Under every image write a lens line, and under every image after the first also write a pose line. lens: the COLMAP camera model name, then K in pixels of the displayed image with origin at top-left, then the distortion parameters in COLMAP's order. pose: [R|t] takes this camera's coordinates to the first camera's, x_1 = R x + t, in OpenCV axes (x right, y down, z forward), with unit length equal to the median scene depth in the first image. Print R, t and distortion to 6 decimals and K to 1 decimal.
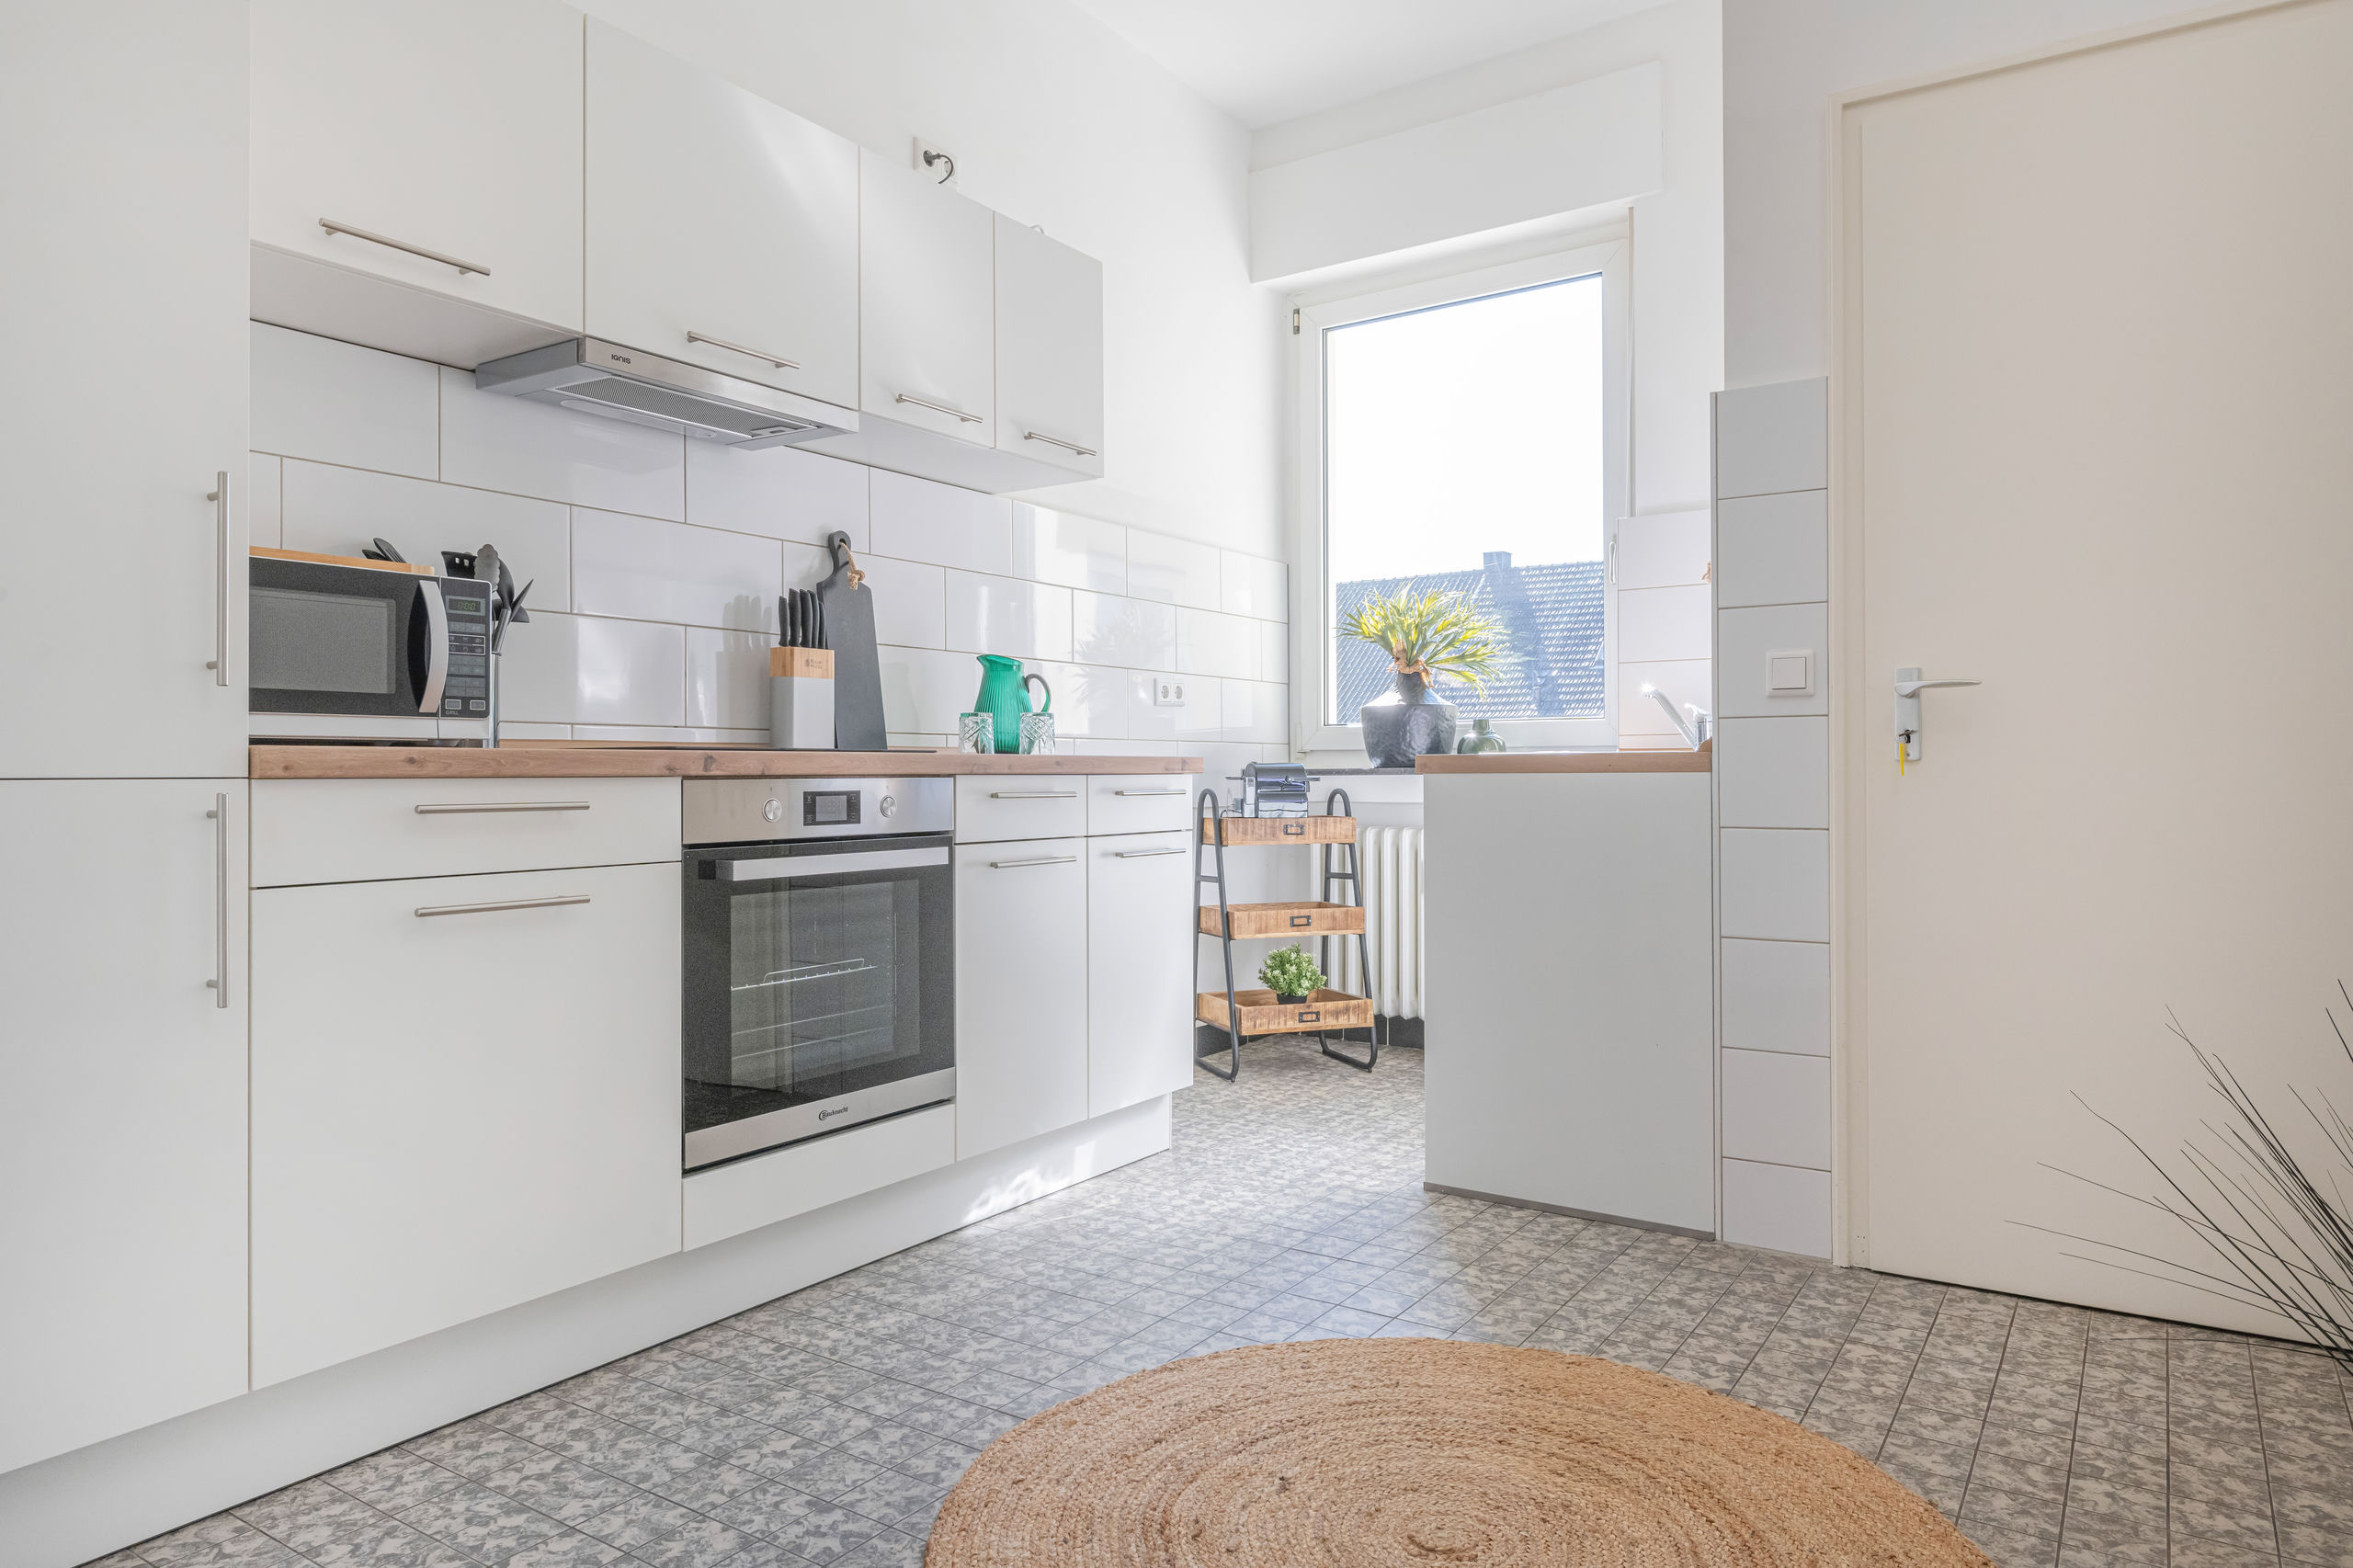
lens RADIAL K [[1526.6, 0, 1176.5], [0, 1526.6, 784.0], [0, 0, 1]] dist [0.002554, 0.000299]
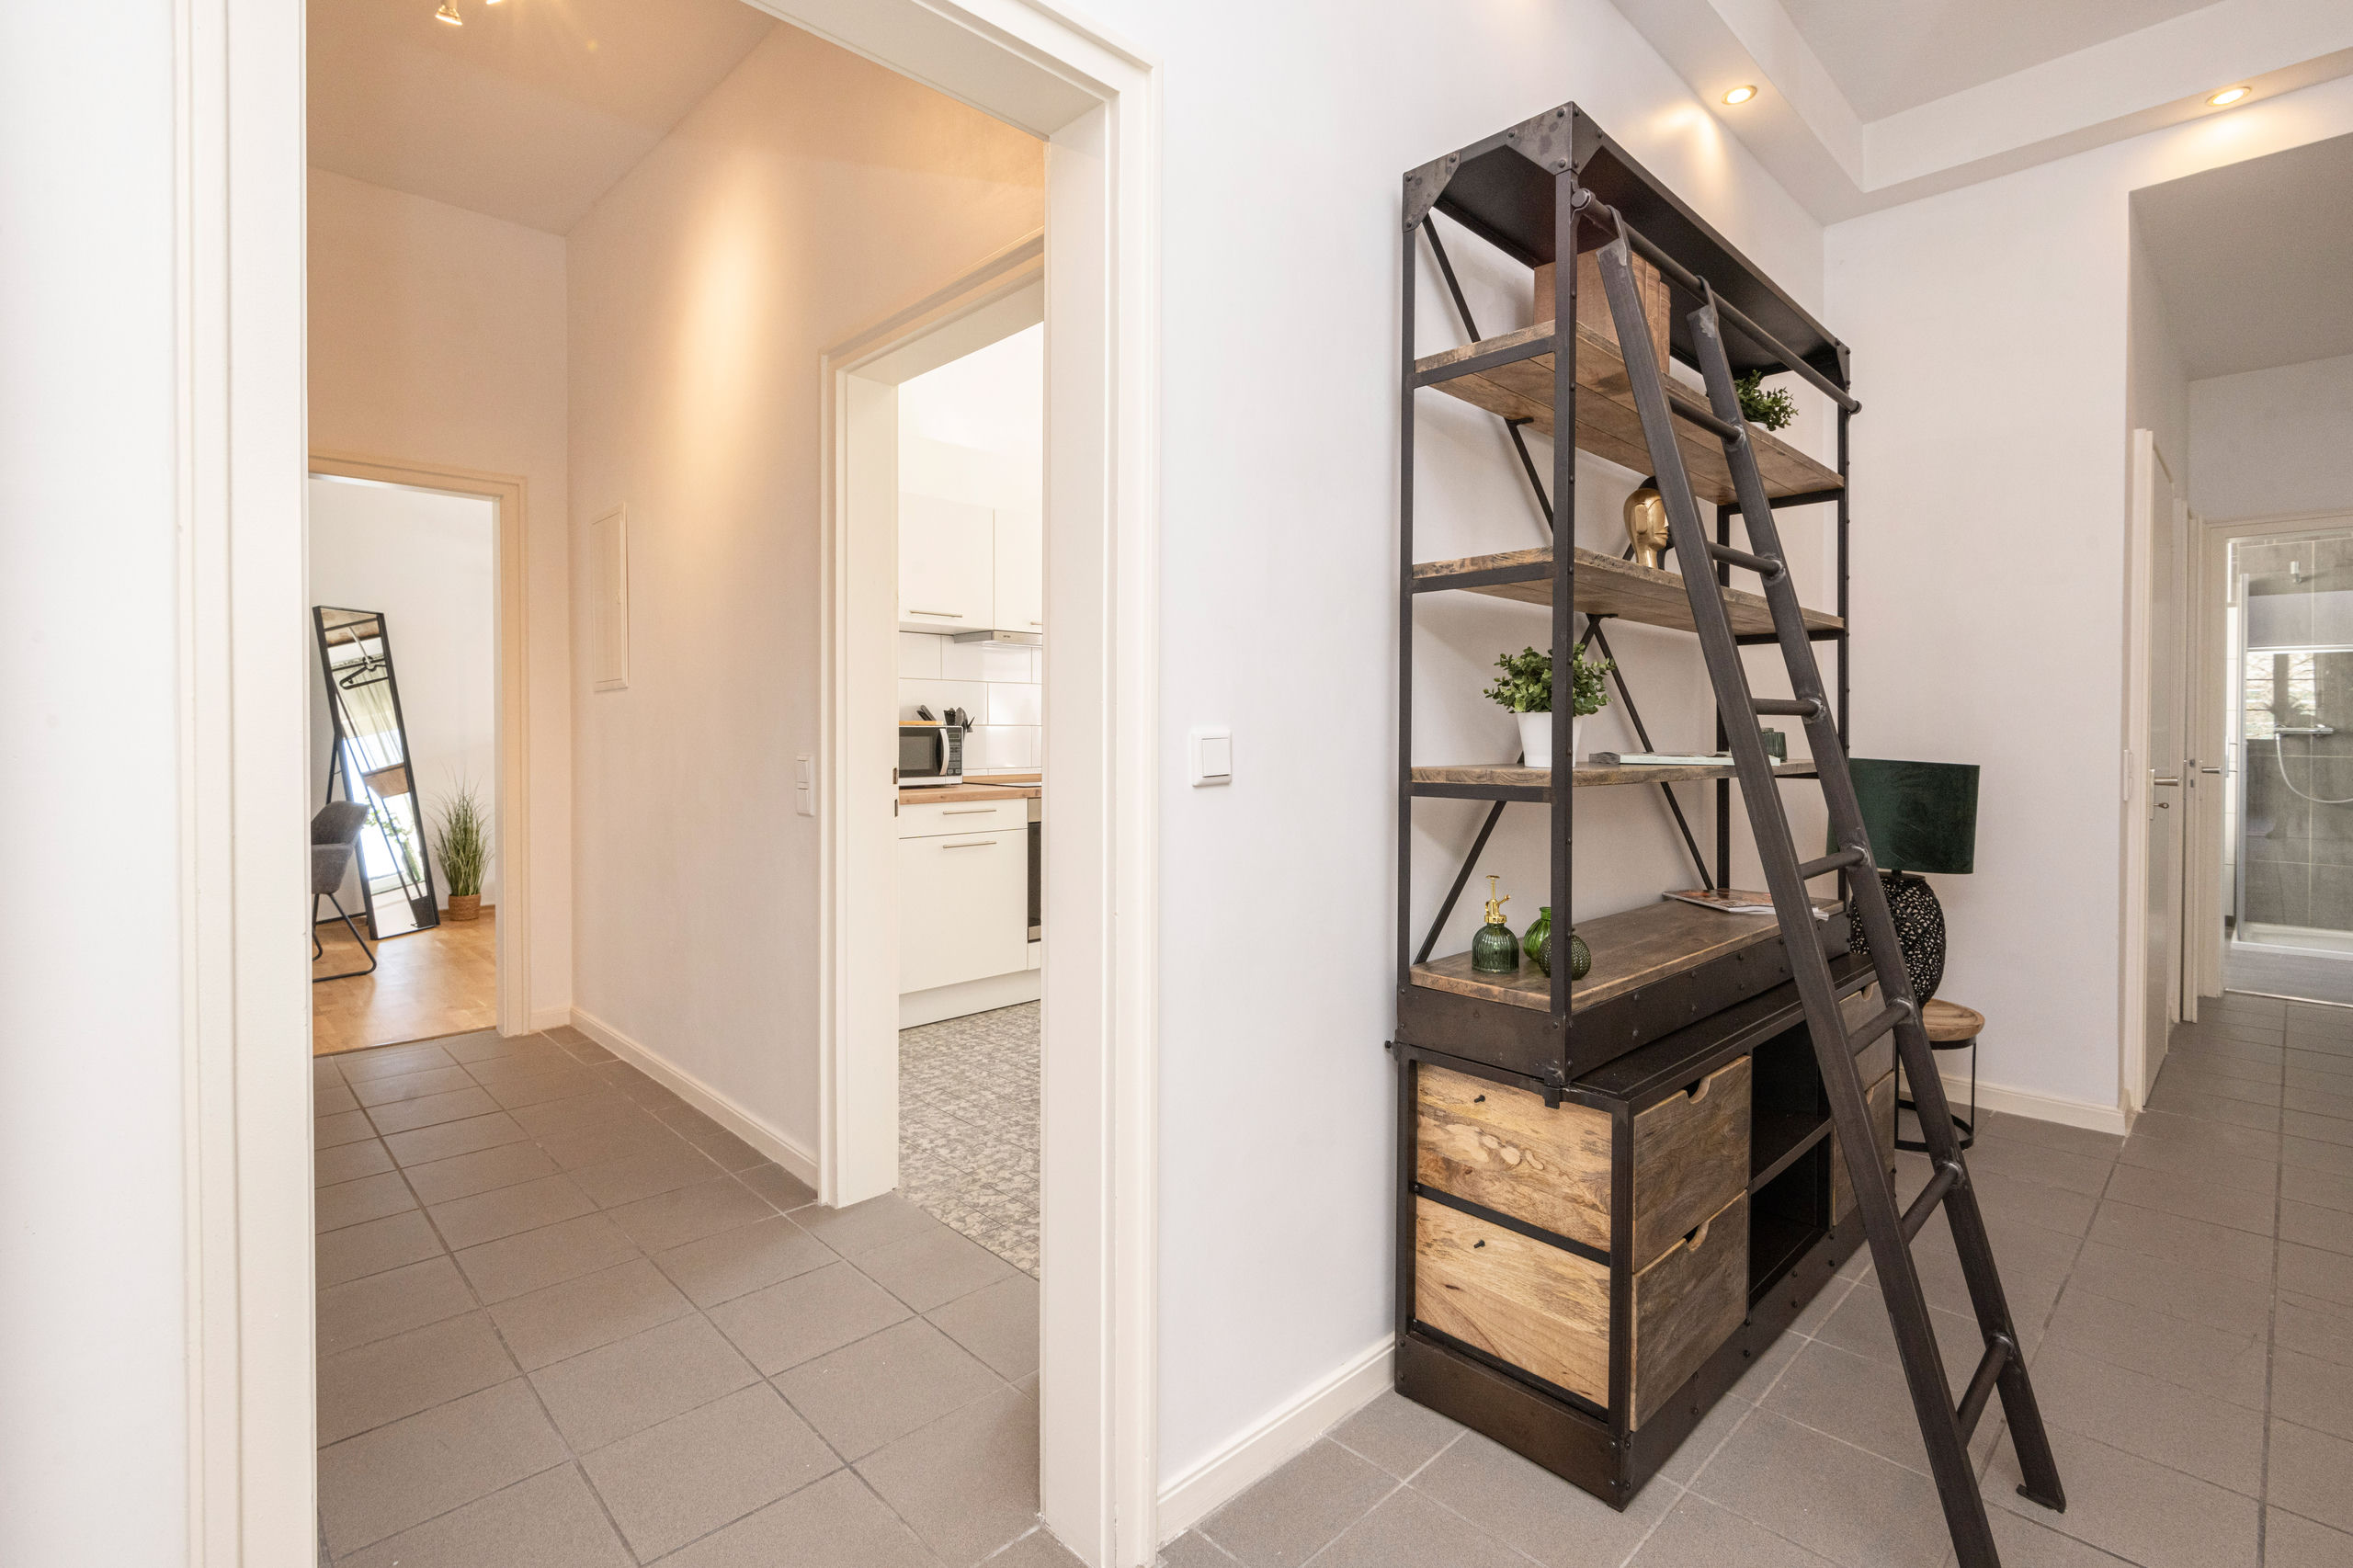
lens RADIAL K [[1149.6, 0, 1176.5], [0, 1149.6, 784.0], [0, 0, 1]] dist [-0.012815, -0.000536]
pose [[0.978356, 0.008895, -0.206739, 0.365790], [-0.003148, 0.999600, 0.028111, -0.088605], [0.206906, -0.026852, 0.977992, -0.968313]]
